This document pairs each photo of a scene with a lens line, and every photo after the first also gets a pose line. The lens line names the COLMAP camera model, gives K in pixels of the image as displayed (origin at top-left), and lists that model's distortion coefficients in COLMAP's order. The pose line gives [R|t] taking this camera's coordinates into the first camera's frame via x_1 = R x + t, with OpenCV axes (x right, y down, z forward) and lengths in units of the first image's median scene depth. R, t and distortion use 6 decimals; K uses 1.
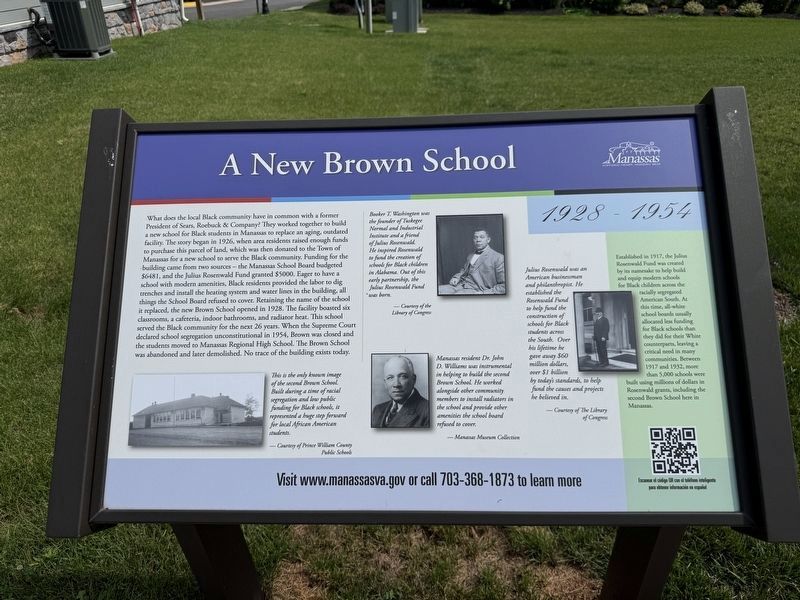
lens RADIAL K [[563.0, 0, 400.1], [0, 563.0, 301.9], [0, 0, 1]] dist [0.005742, -0.013720]
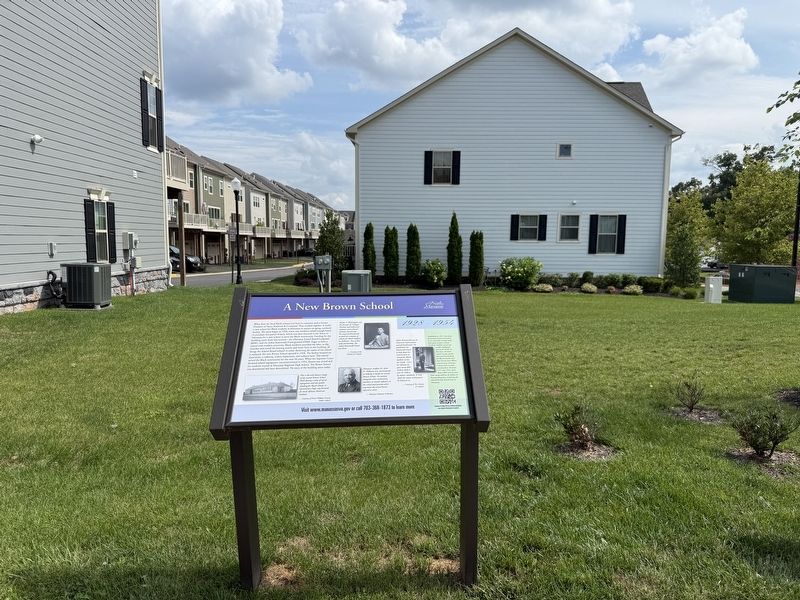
lens RADIAL K [[563.0, 0, 399.4], [0, 563.0, 299.5], [0, 0, 1]] dist [0.005742, -0.013720]
pose [[0.996475, 0.026352, 0.079640, 0.013843], [0.011499, 0.897505, -0.440854, 0.949058], [-0.083095, 0.440216, 0.894039, -1.507996]]
